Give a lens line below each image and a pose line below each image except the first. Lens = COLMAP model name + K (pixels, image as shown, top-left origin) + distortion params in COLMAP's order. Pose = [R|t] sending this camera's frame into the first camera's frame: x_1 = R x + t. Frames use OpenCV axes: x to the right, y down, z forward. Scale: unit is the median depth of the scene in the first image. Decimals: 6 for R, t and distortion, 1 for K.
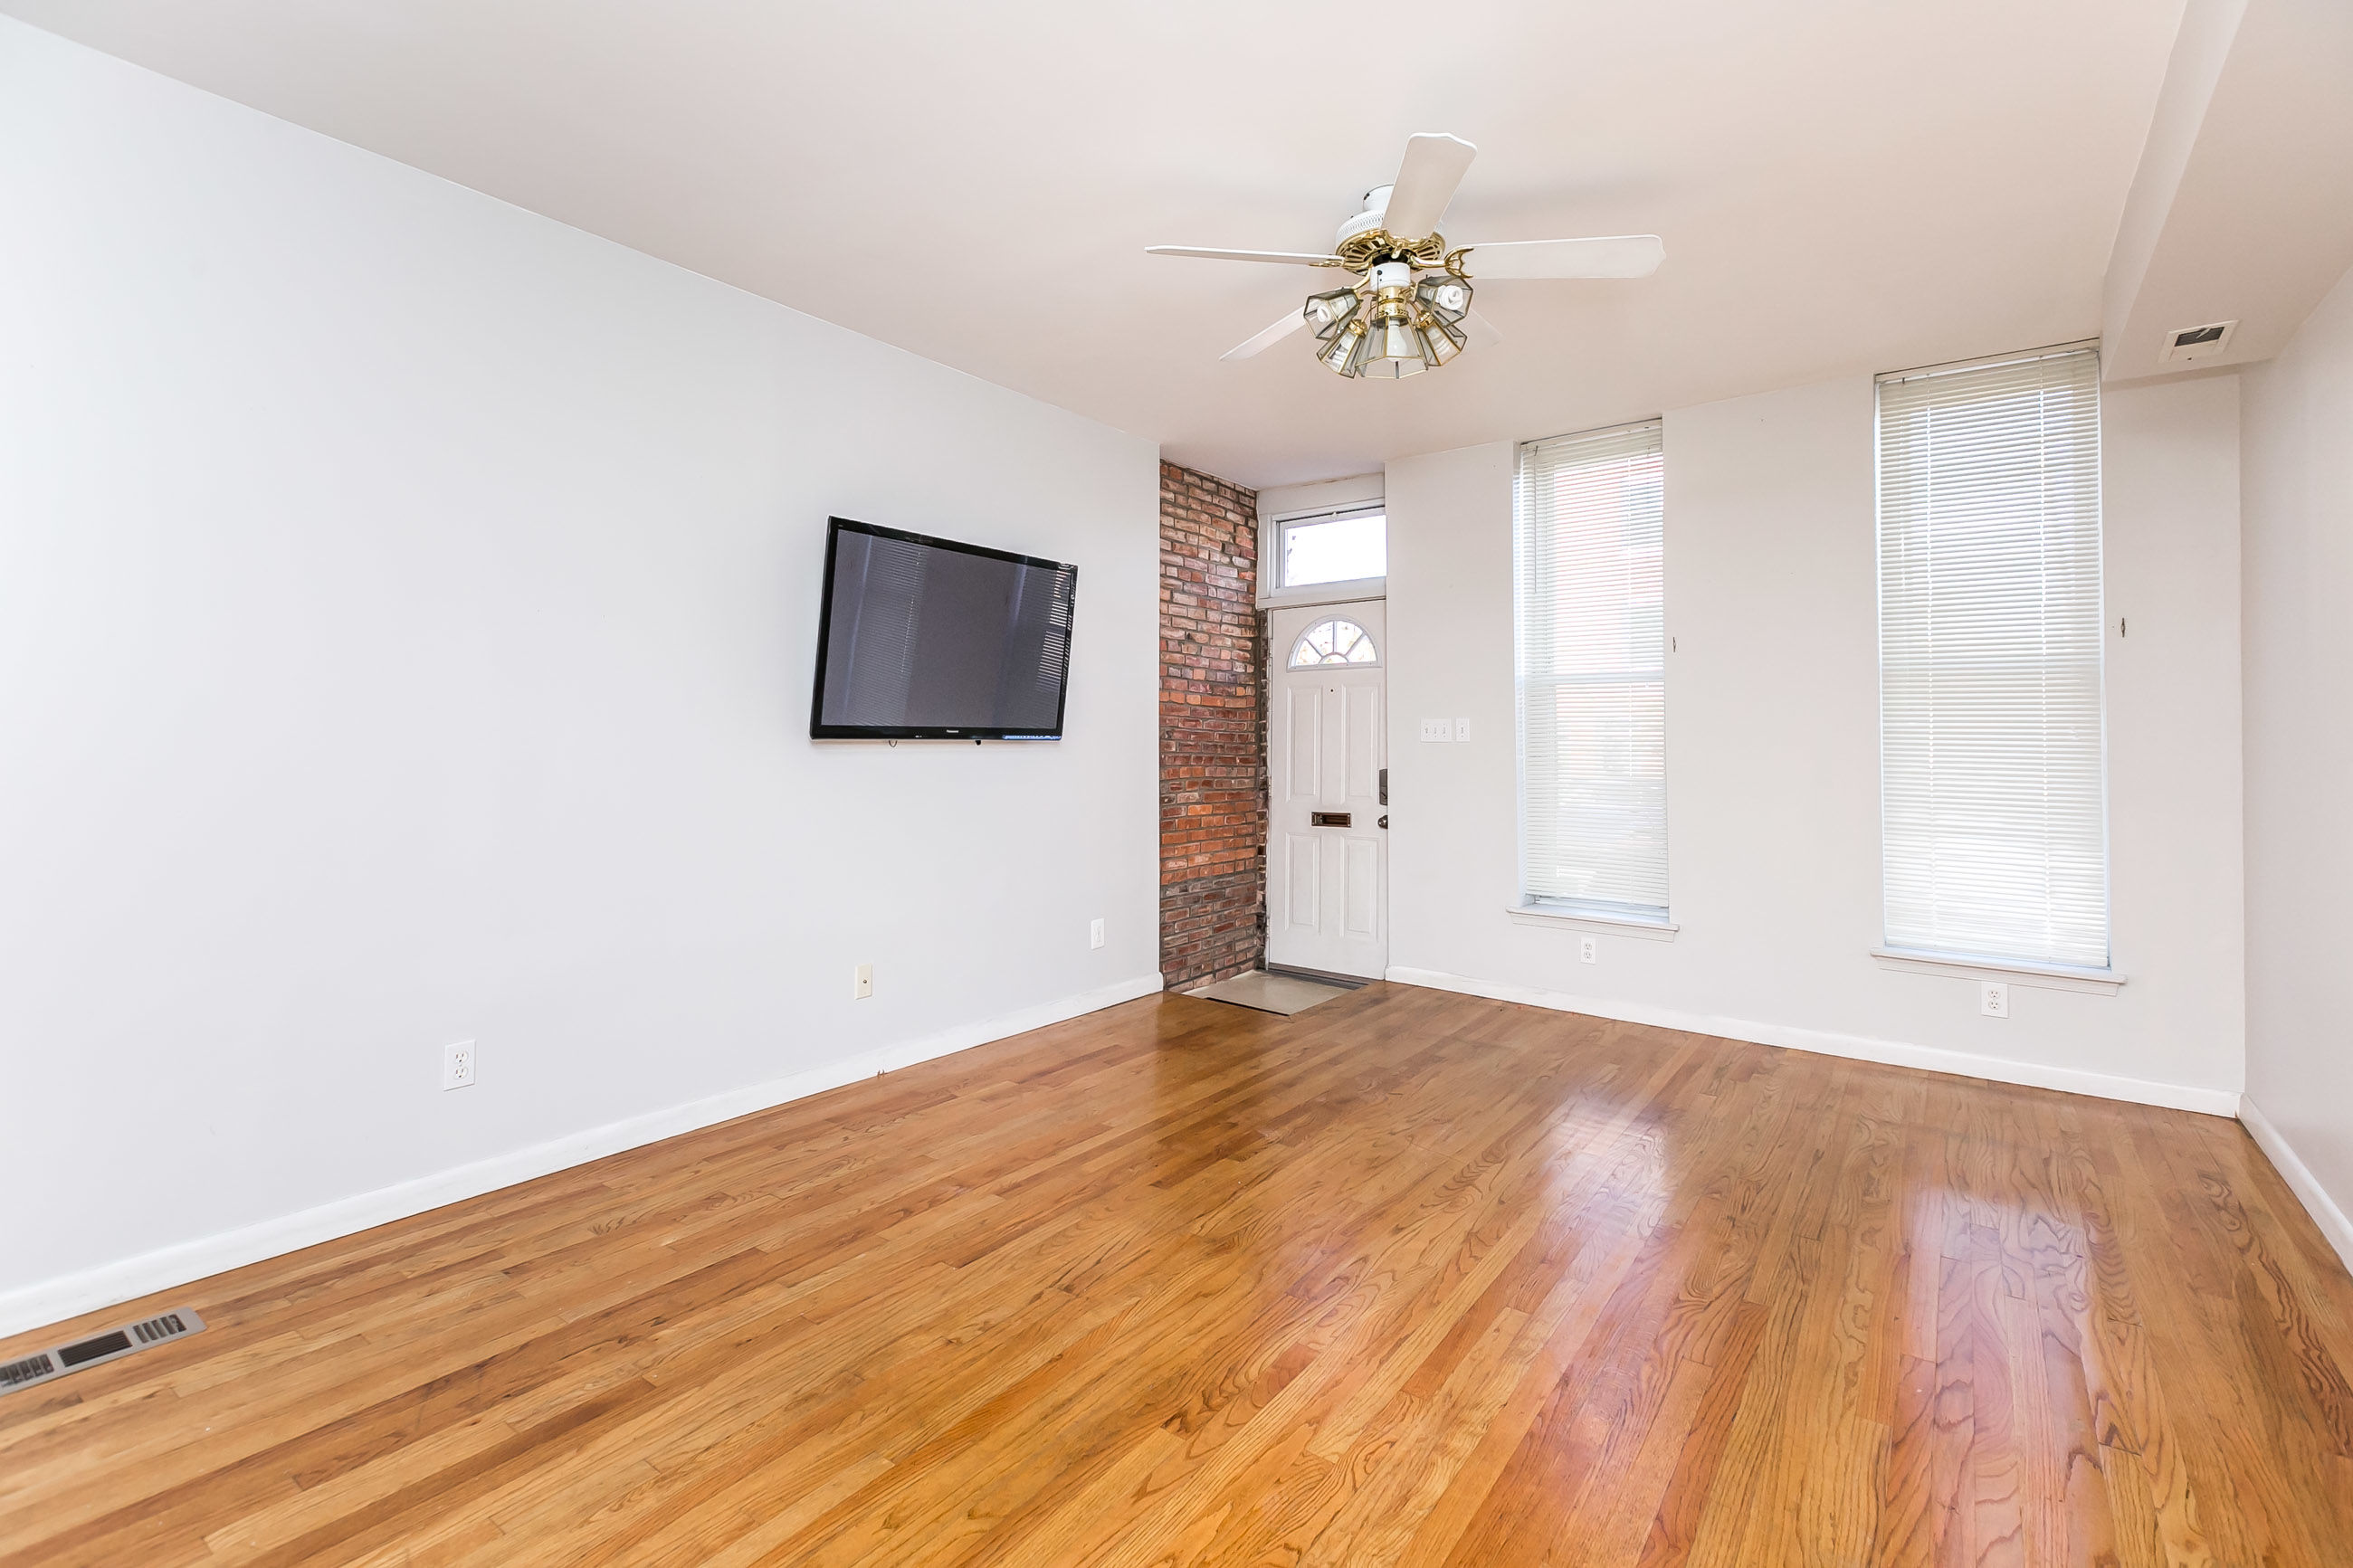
lens RADIAL K [[1071.0, 0, 1174.4], [0, 1071.0, 727.7], [0, 0, 1]] dist [-0.001461, -0.000170]
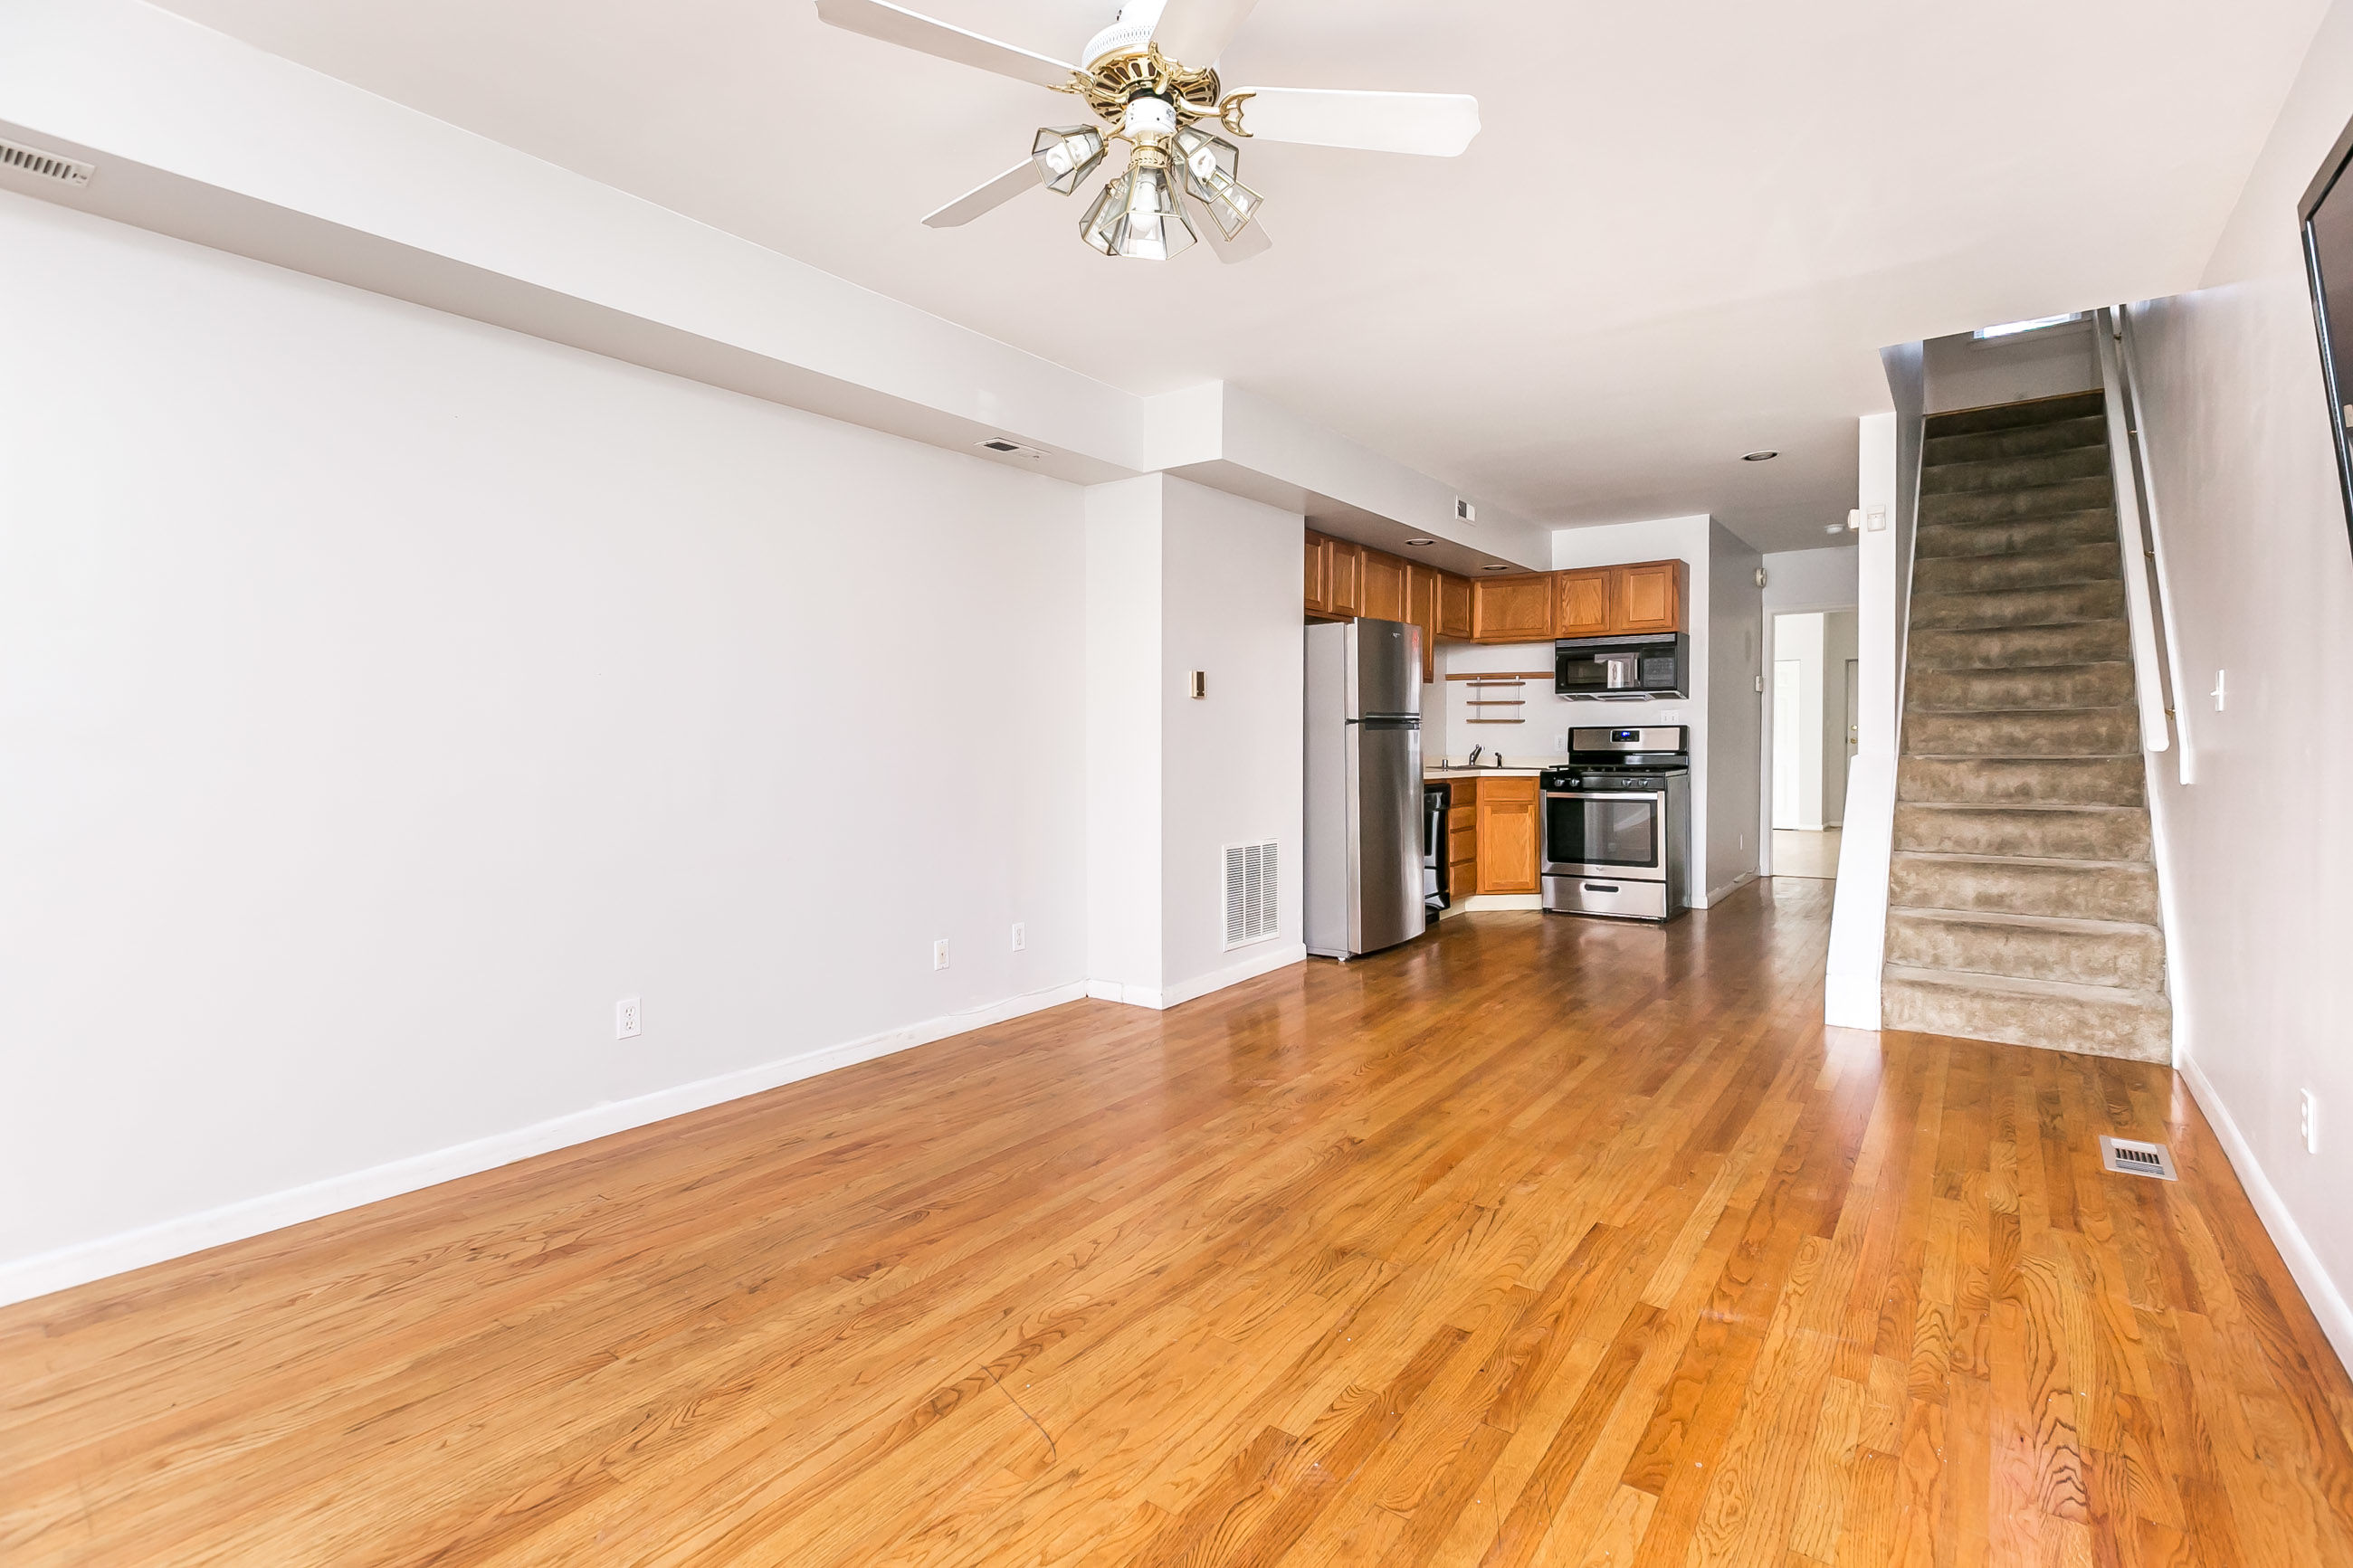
lens RADIAL K [[1095.4, 0, 1171.9], [0, 1095.4, 770.5], [0, 0, 1]] dist [0.000476, 0.000188]
pose [[-0.999957, -0.000216, 0.009258, 0.174847], [-0.000002, 0.999732, 0.023138, 0.030488], [-0.009260, 0.023137, -0.999689, 1.747400]]
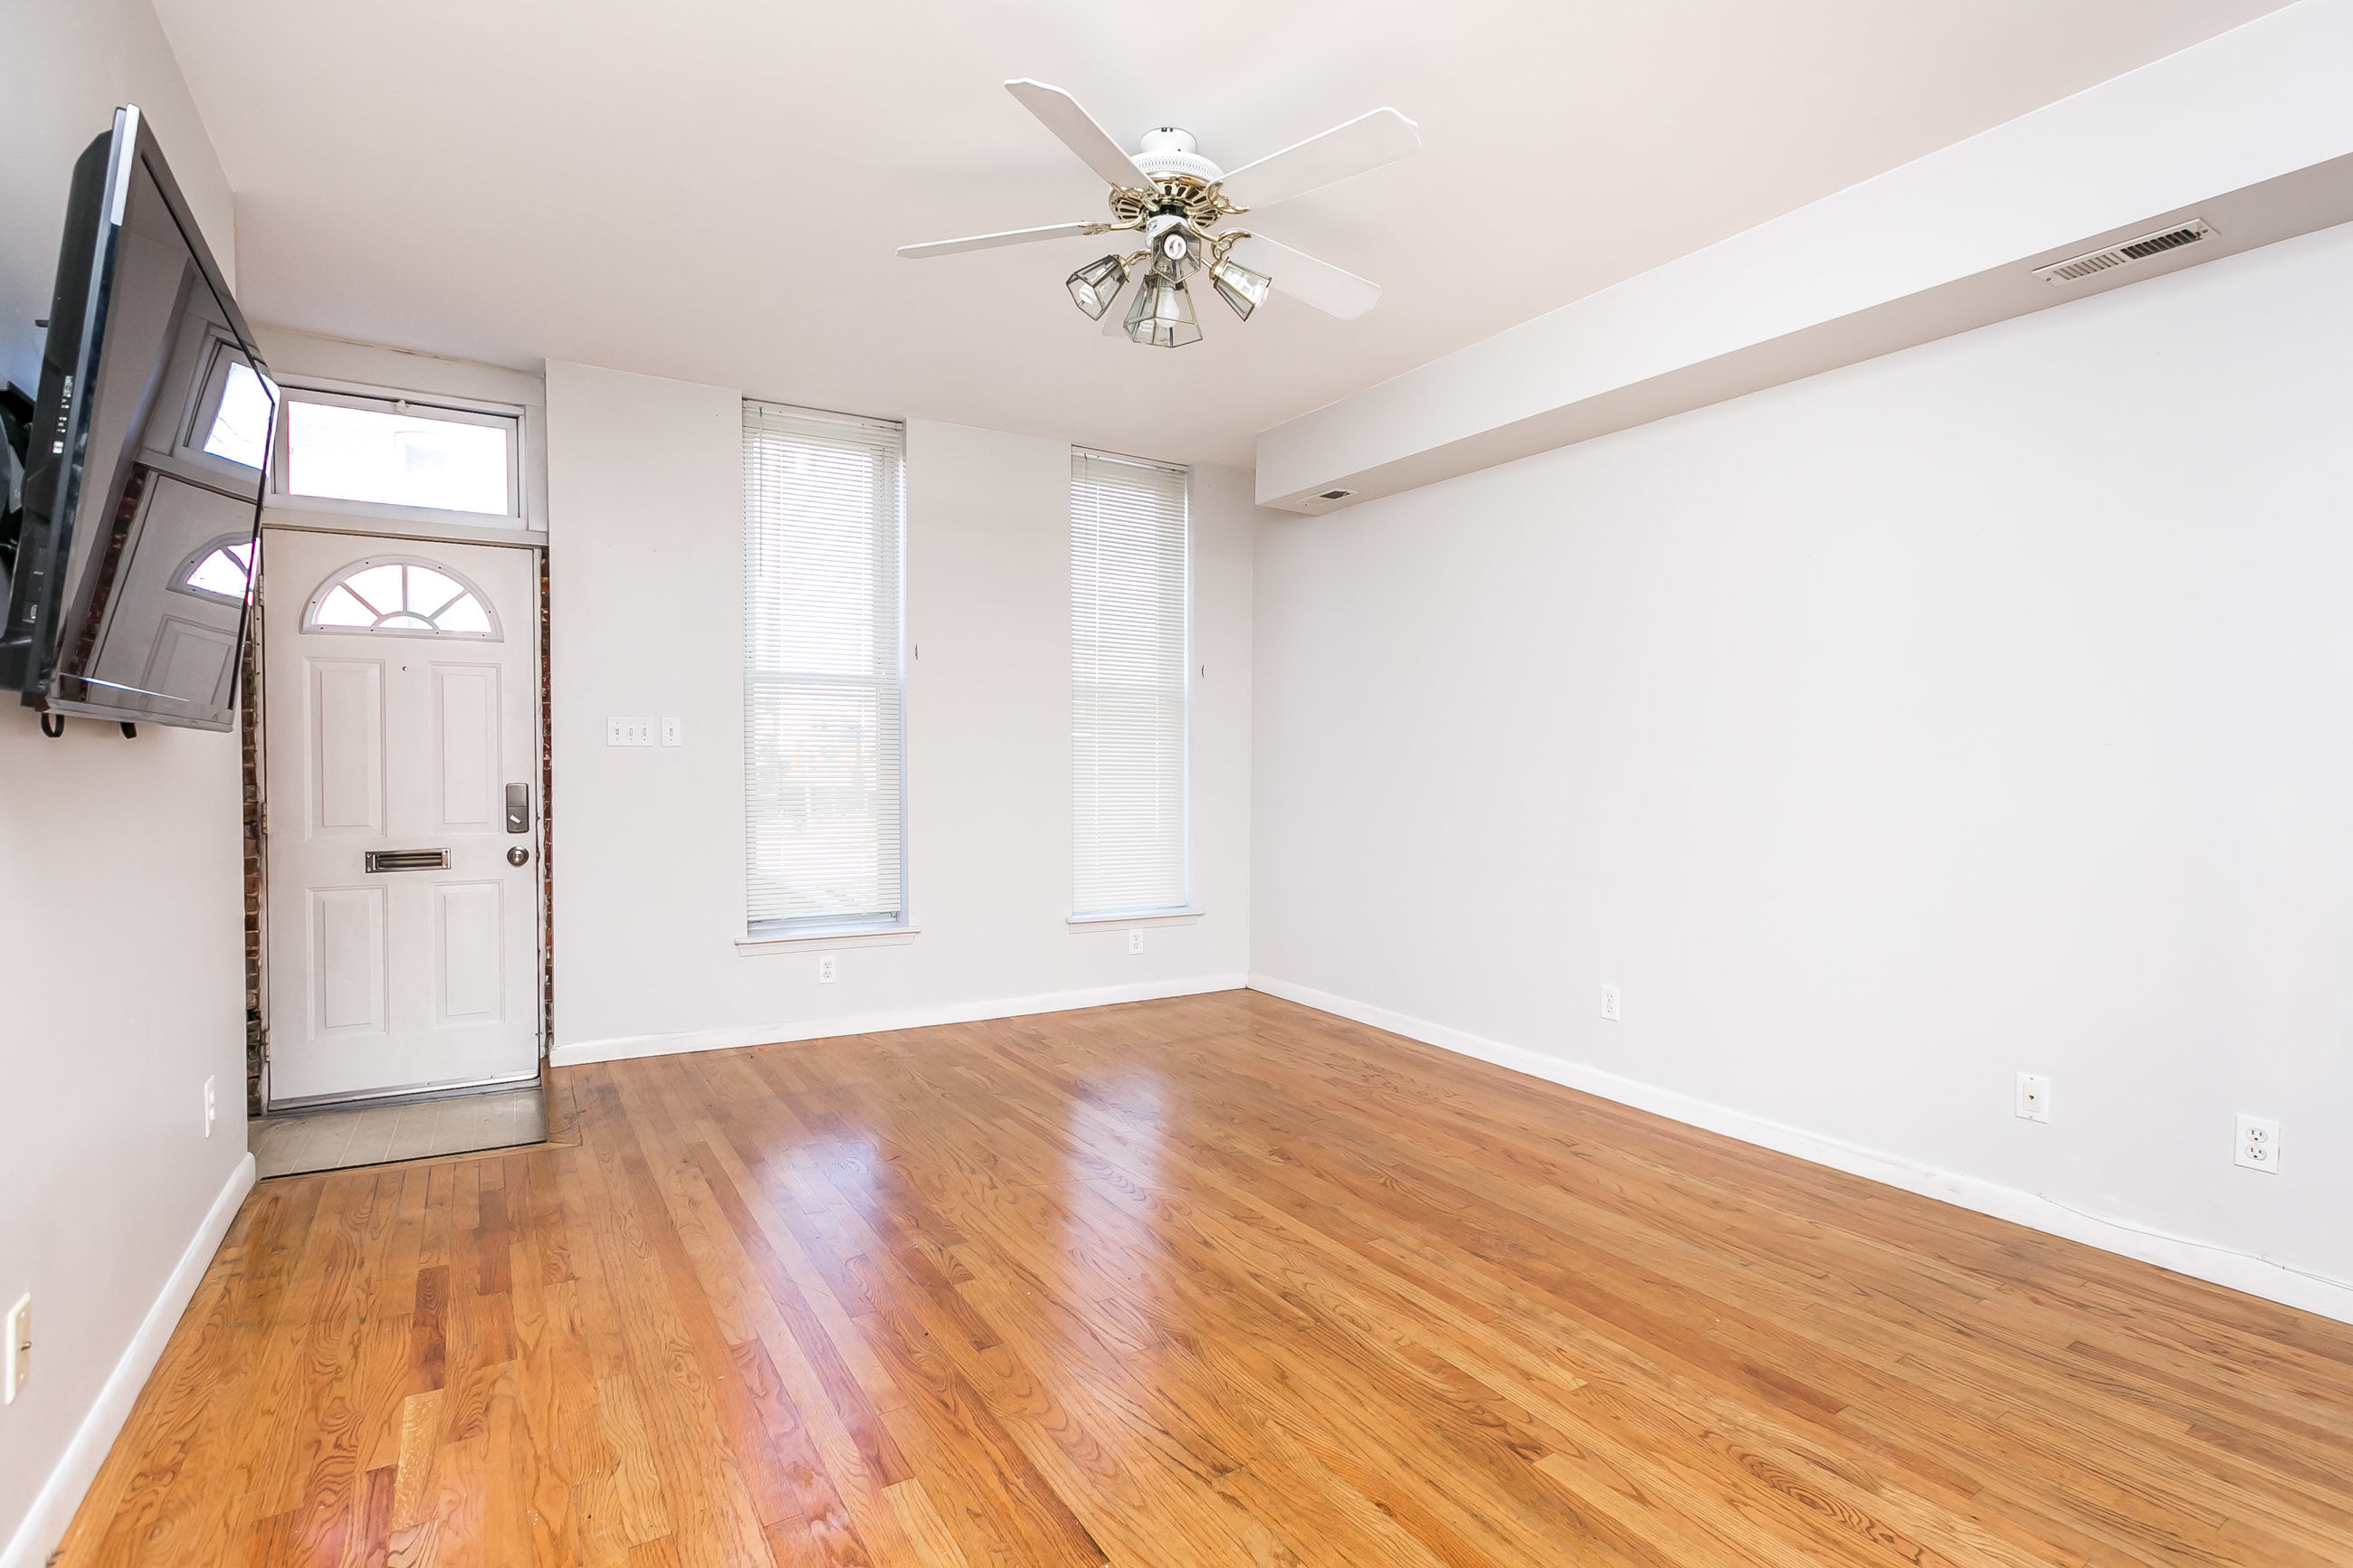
lens RADIAL K [[1095.4, 0, 1171.9], [0, 1095.4, 770.5], [0, 0, 1]] dist [0.000476, 0.000188]
pose [[0.362356, -0.009755, 0.931989, -0.660924], [-0.012999, 0.999795, 0.015518, 0.025452], [-0.931949, -0.017738, 0.362155, 0.625686]]
